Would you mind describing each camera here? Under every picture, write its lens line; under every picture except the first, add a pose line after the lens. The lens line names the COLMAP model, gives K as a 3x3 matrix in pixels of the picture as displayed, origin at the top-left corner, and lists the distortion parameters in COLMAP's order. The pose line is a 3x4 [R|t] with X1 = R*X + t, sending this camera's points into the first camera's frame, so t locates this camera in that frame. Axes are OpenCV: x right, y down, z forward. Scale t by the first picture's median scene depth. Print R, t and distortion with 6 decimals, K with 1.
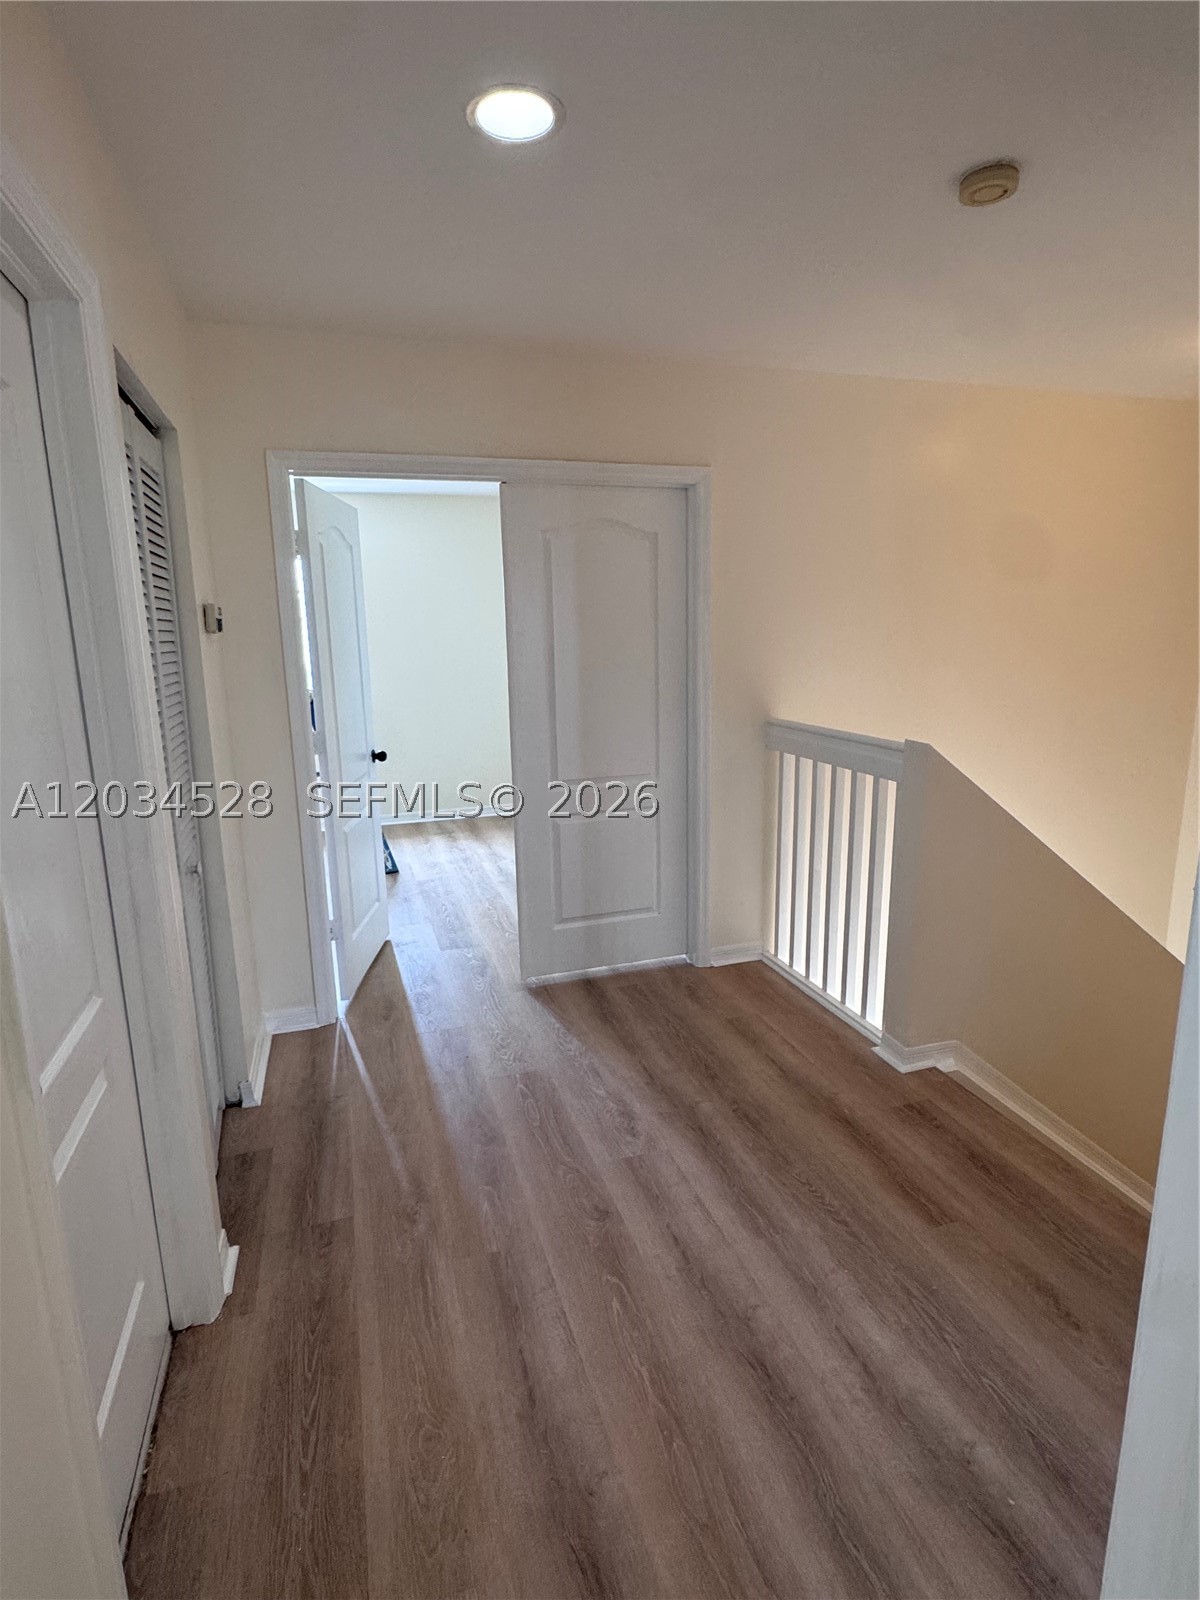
lens RADIAL K [[832.5, 0, 598.7], [0, 832.5, 806.6], [0, 0, 1]] dist [-0.012985, 0.002772]
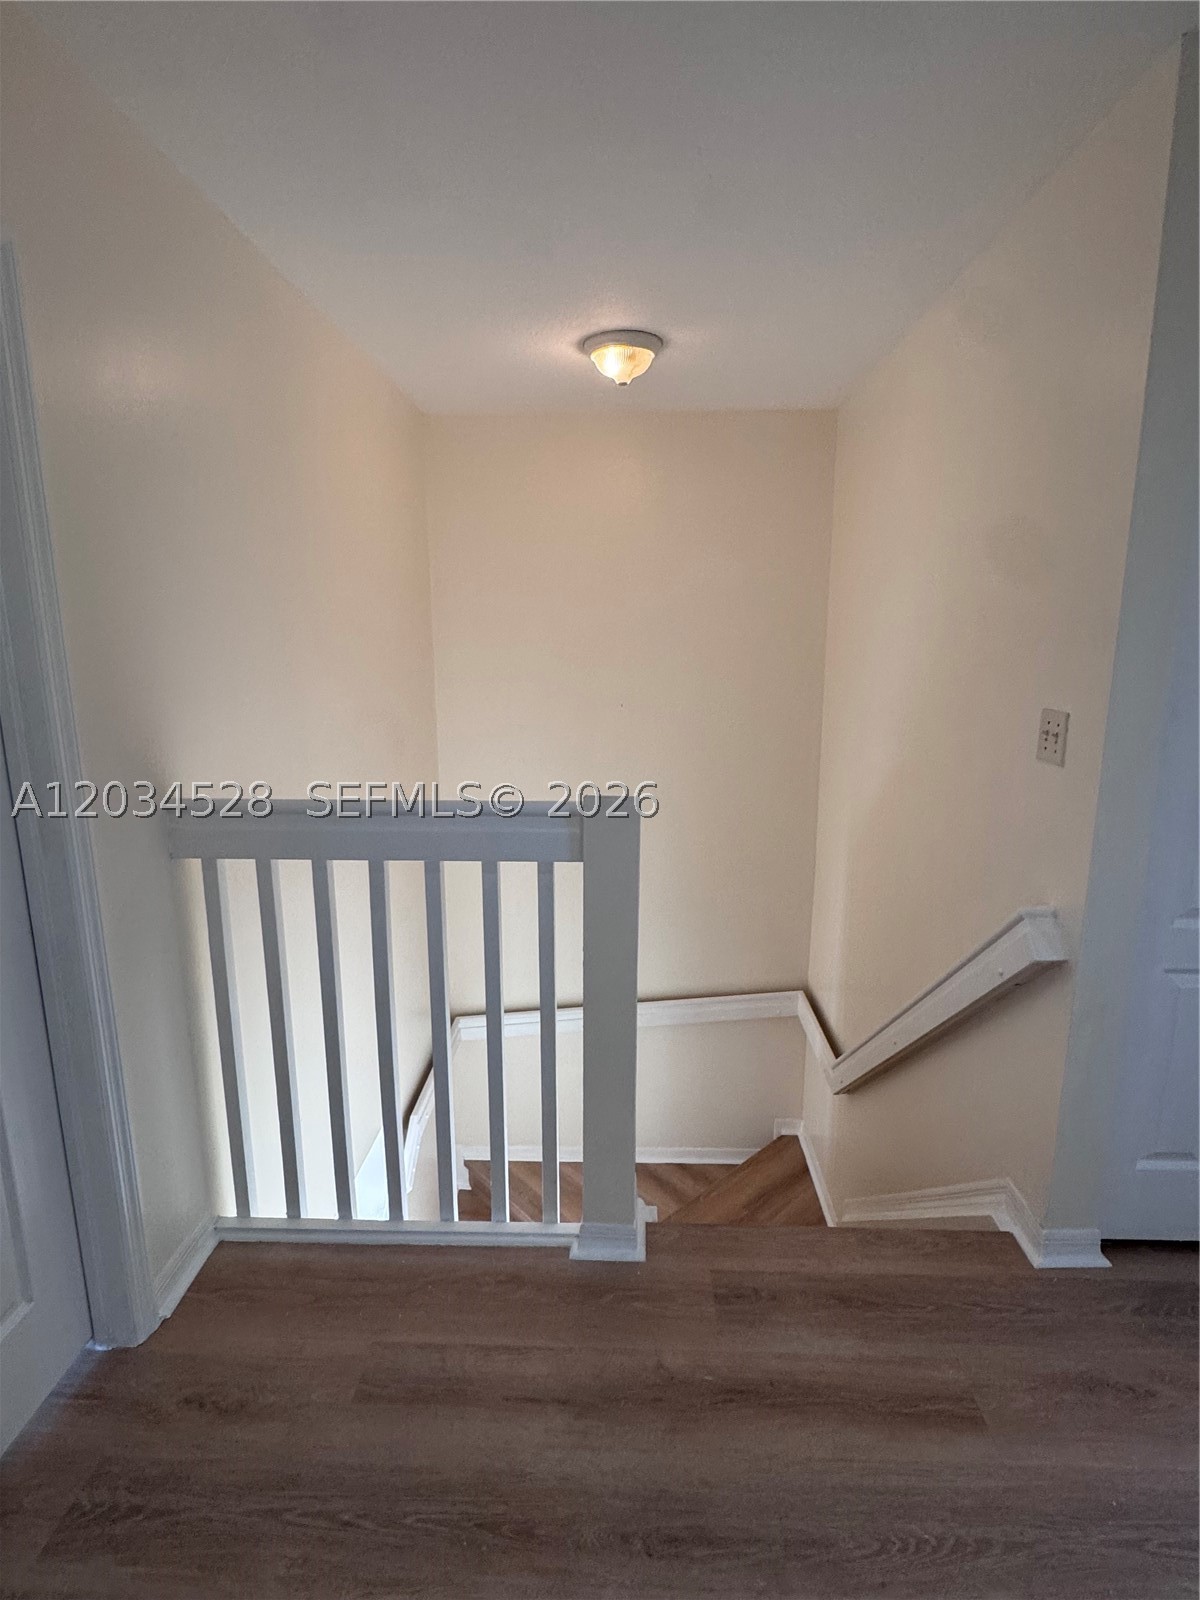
lens RADIAL K [[832.5, 0, 599.1], [0, 832.5, 775.6], [0, 0, 1]] dist [-0.012985, 0.002772]
pose [[0.341730, -0.150853, 0.927612, -0.228875], [0.194665, 0.976989, 0.087169, -0.144450], [-0.919416, 0.150785, 0.363232, 0.701444]]
